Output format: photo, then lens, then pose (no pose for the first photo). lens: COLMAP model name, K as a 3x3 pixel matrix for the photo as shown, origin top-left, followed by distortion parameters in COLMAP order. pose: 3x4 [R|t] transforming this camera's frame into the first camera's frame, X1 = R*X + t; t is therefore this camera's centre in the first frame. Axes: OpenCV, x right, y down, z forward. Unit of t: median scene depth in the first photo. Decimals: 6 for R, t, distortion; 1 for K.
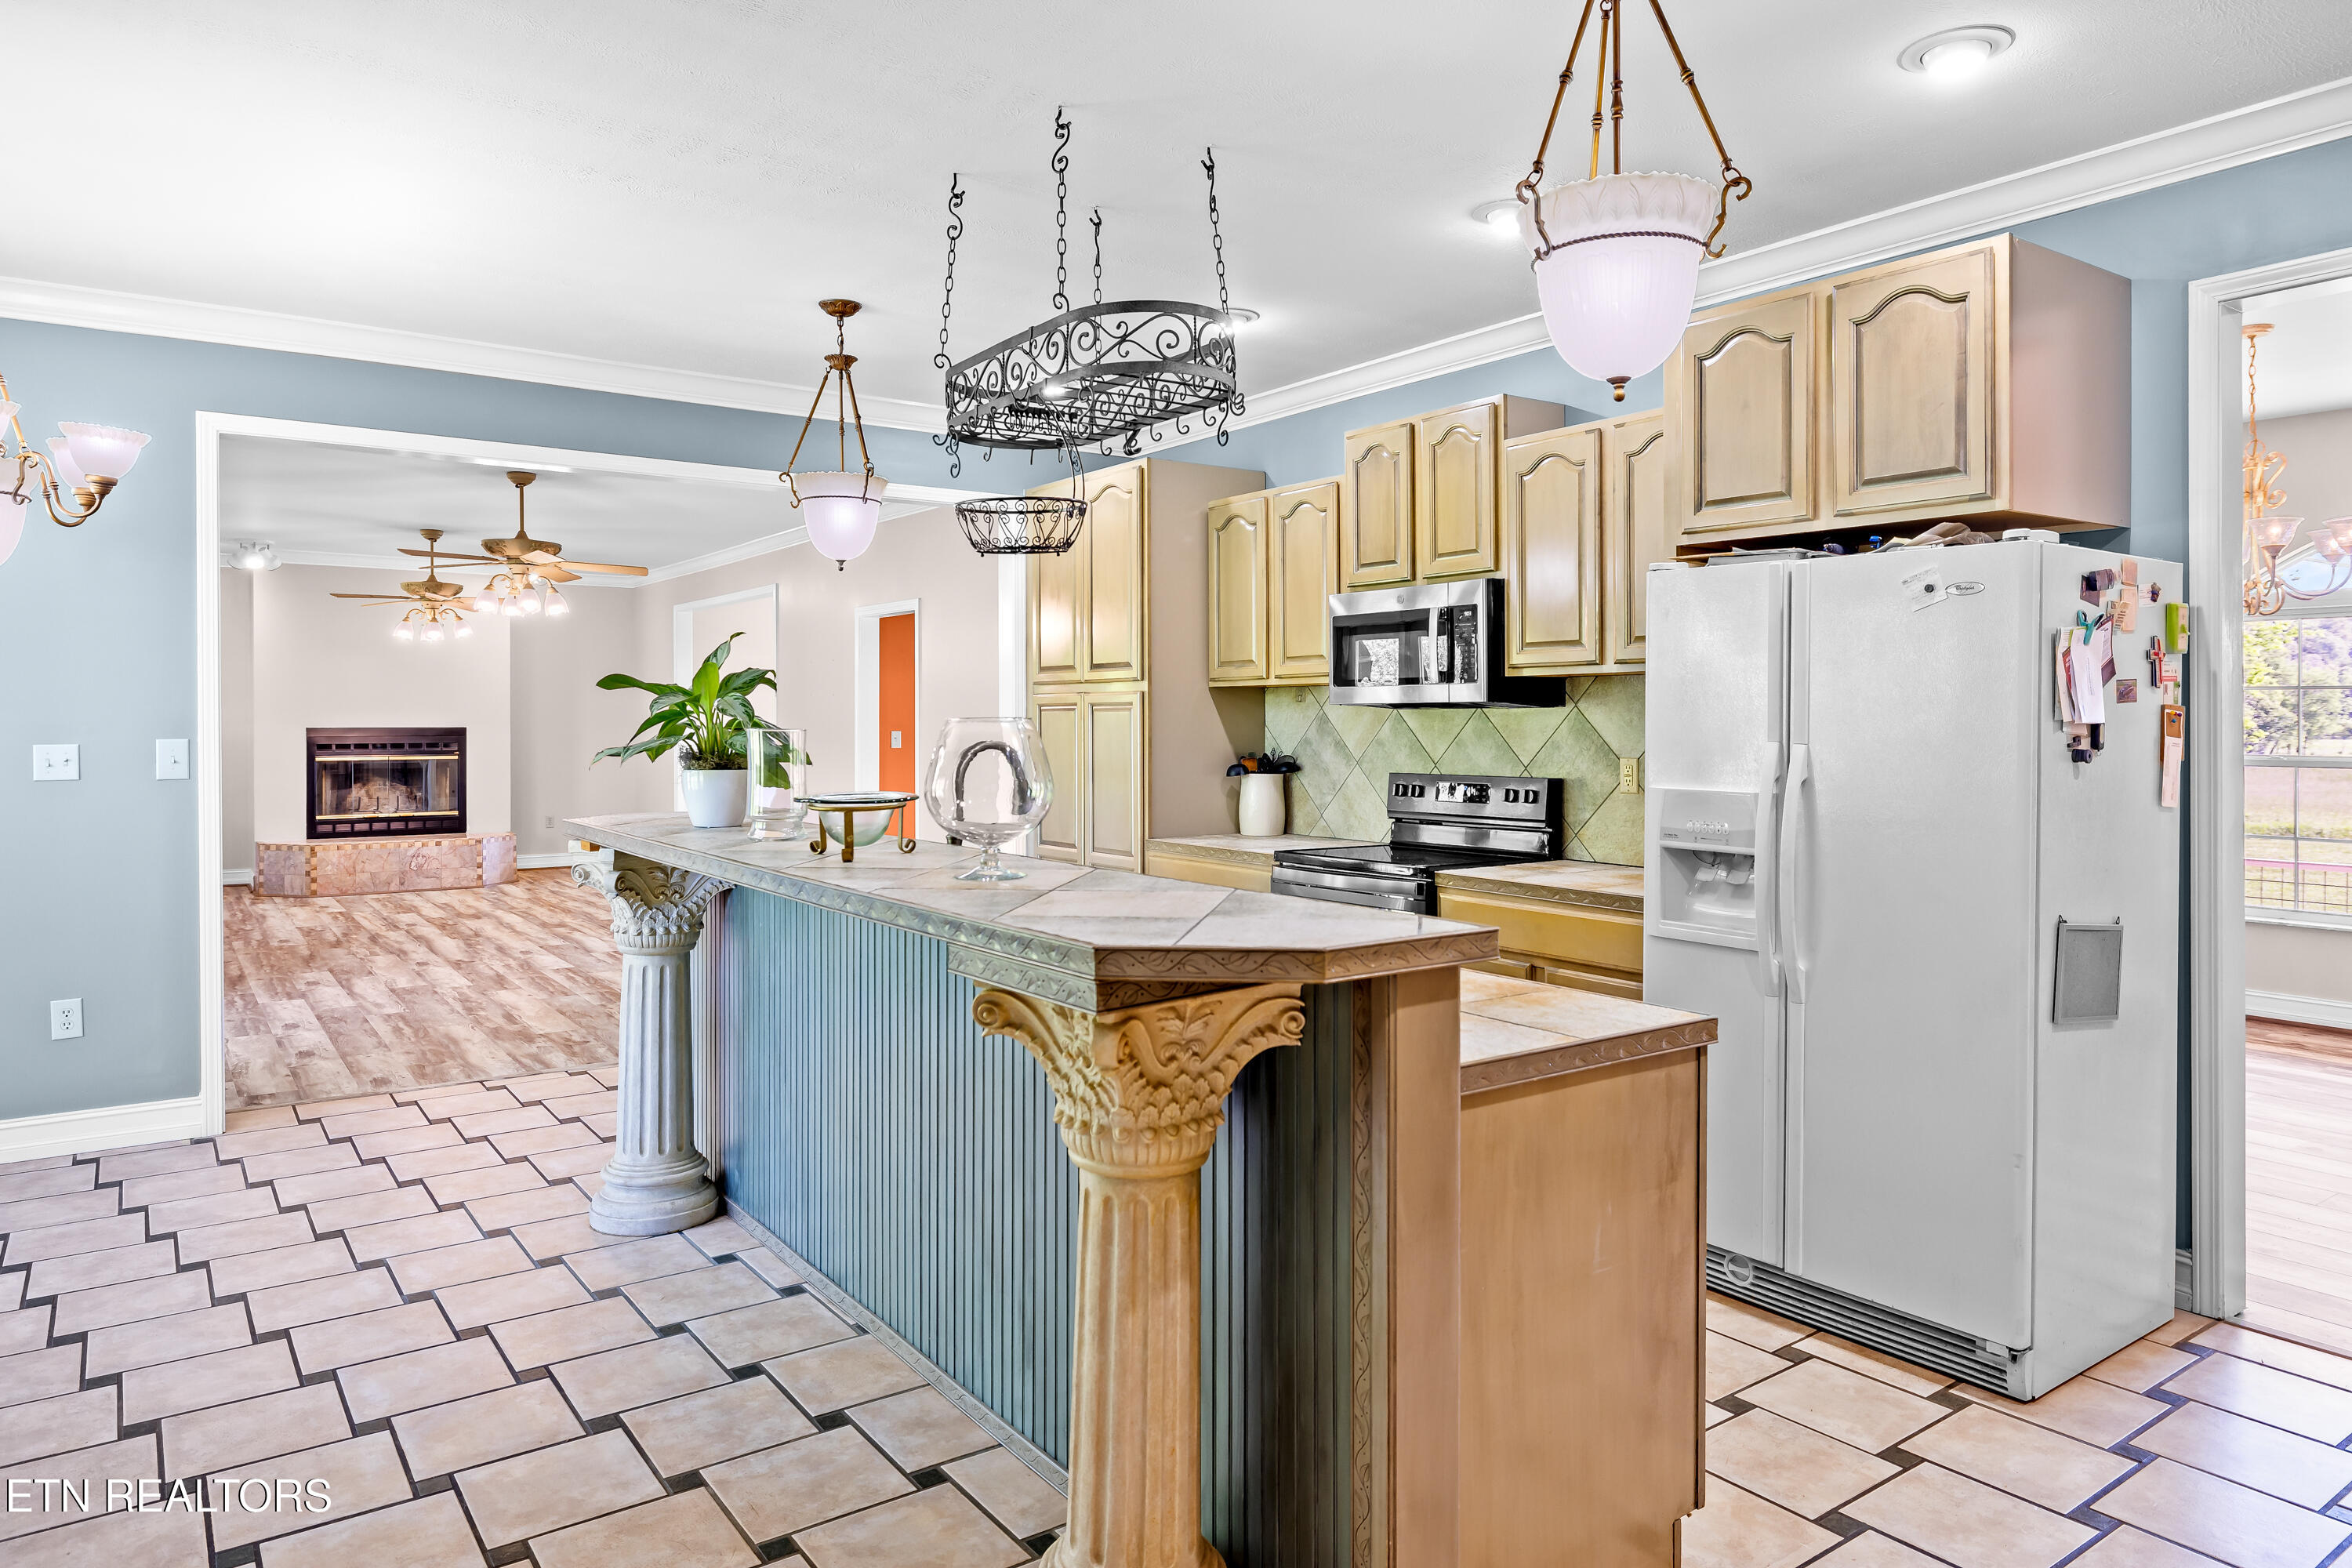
lens RADIAL K [[1479.4, 0, 1179.3], [0, 1479.4, 725.8], [0, 0, 1]] dist [-0.002788, -0.000415]
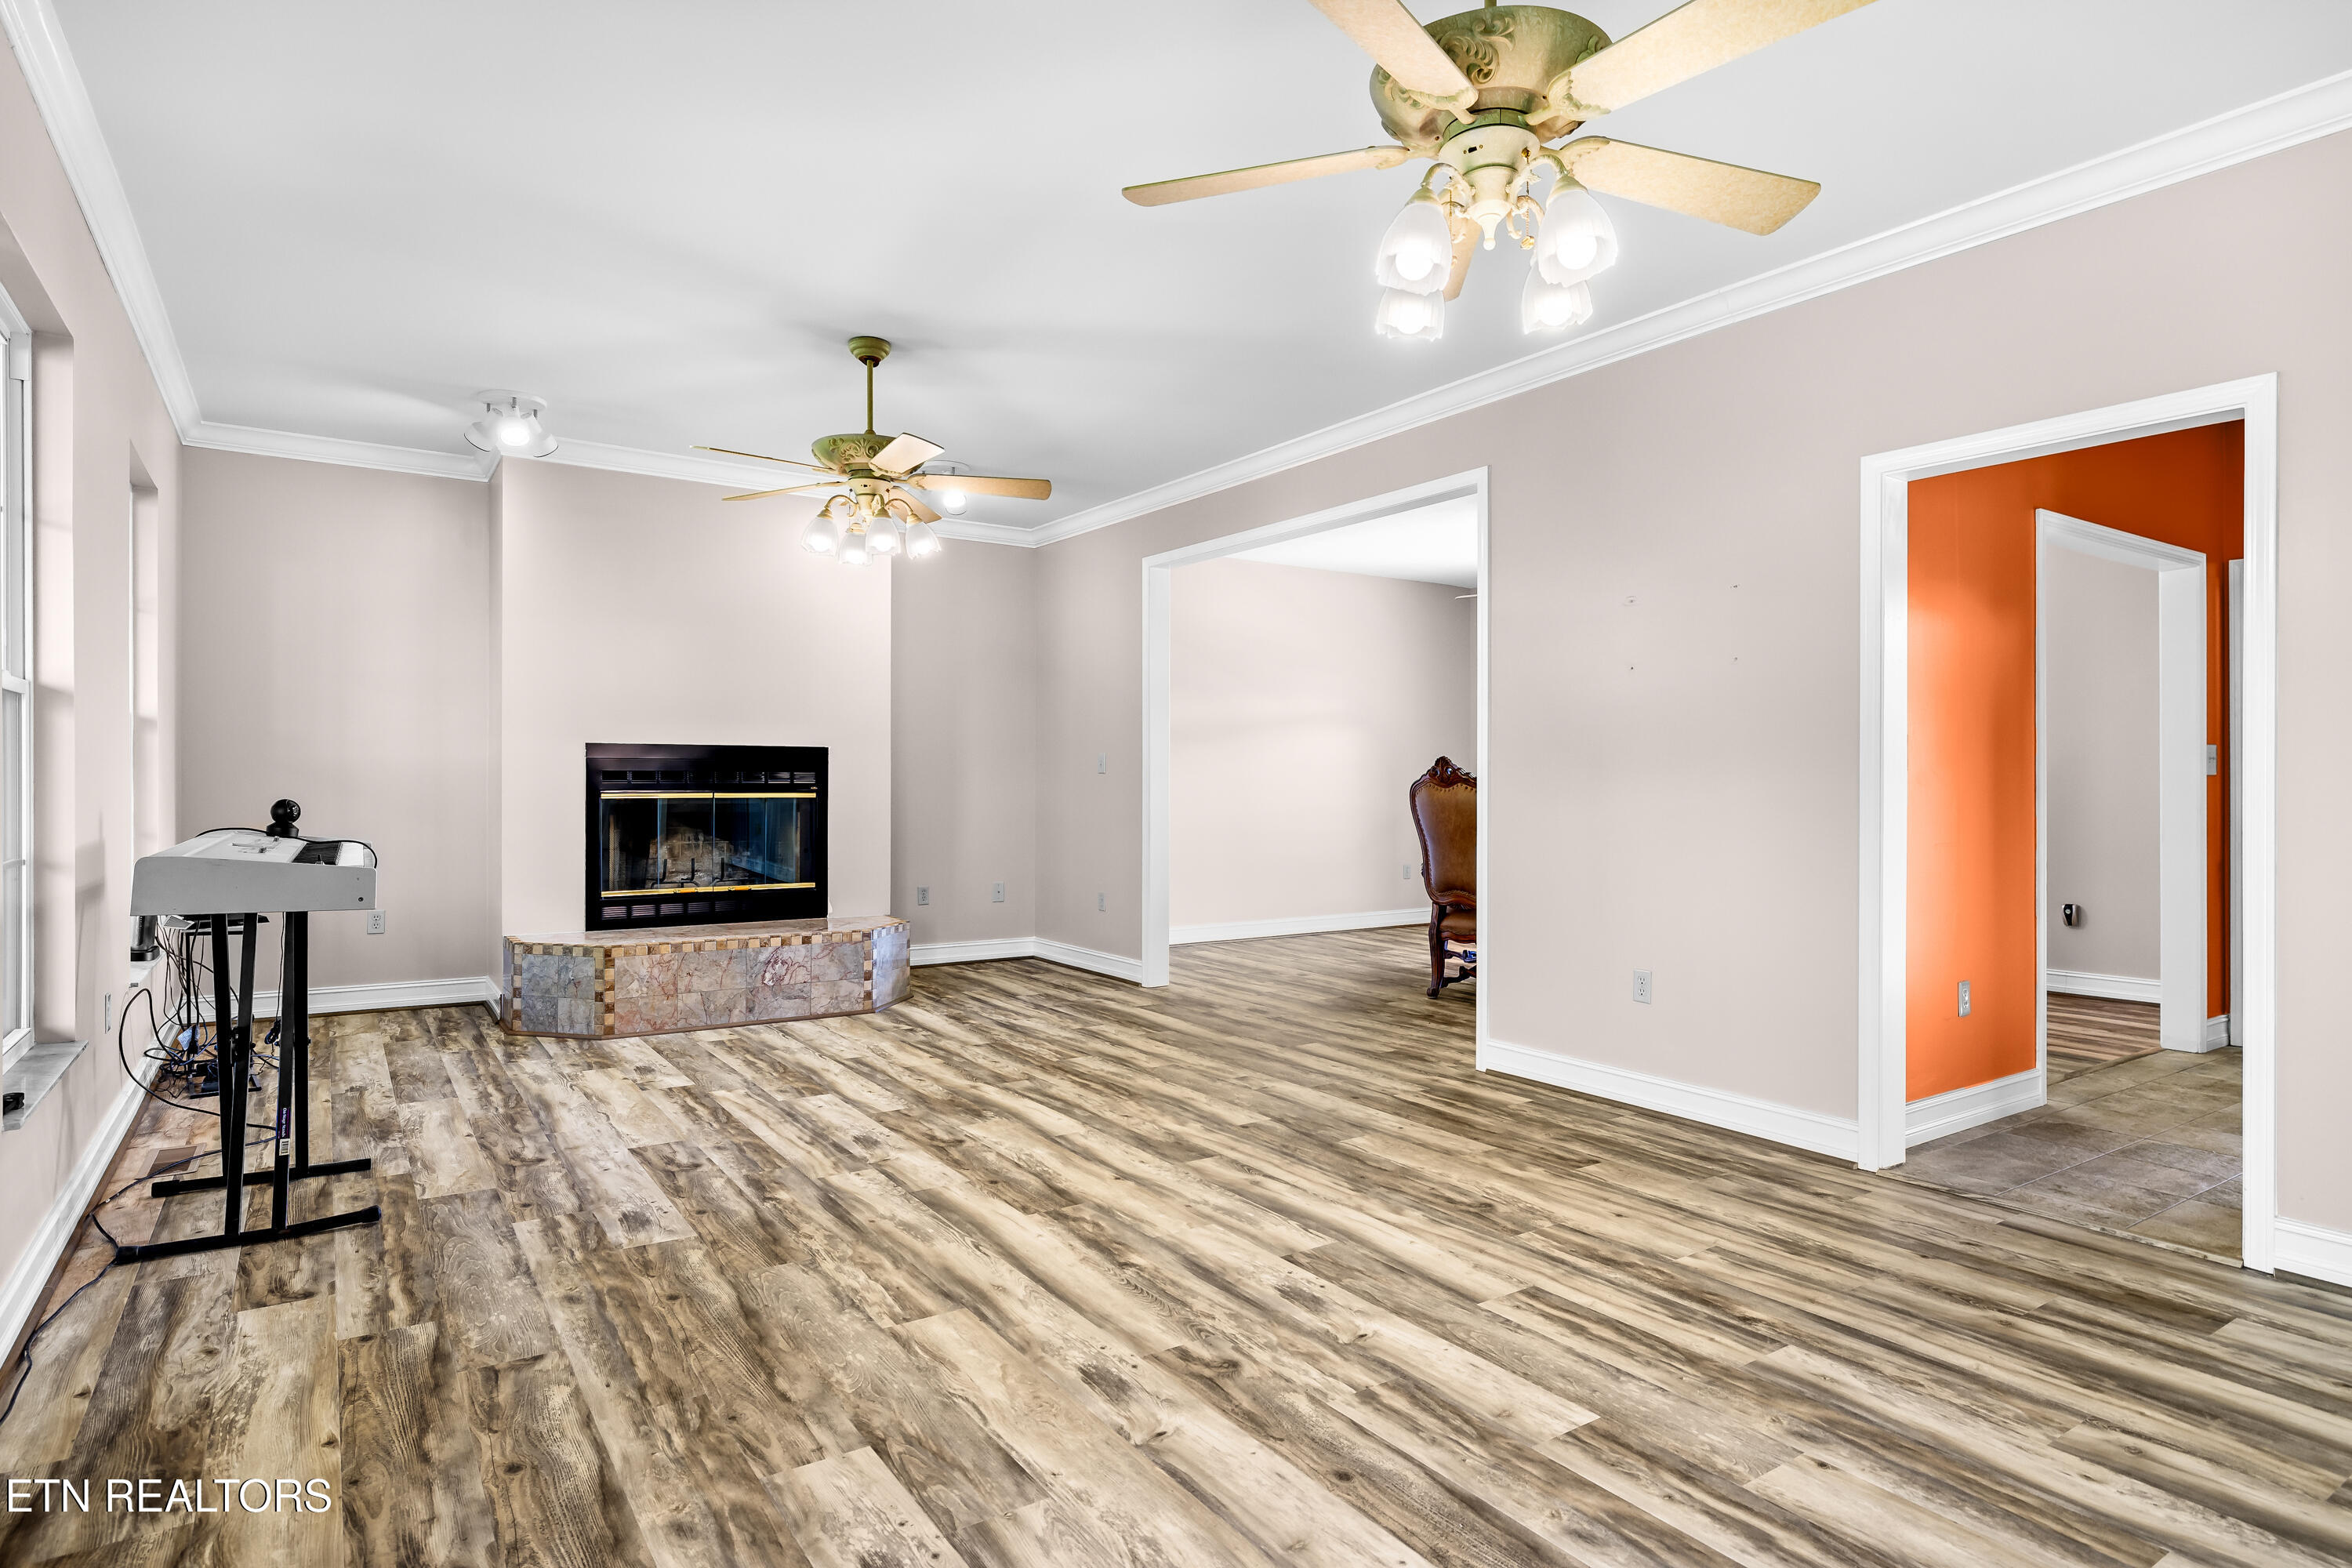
lens RADIAL K [[1267.3, 0, 1152.1], [0, 1267.3, 777.1], [0, 0, 1]] dist [-0.001672, -0.000521]
pose [[0.999319, 0.003070, -0.036760, -0.356308], [-0.003314, 0.999973, -0.006566, 0.018142], [0.036739, 0.006683, 0.999303, 0.516185]]
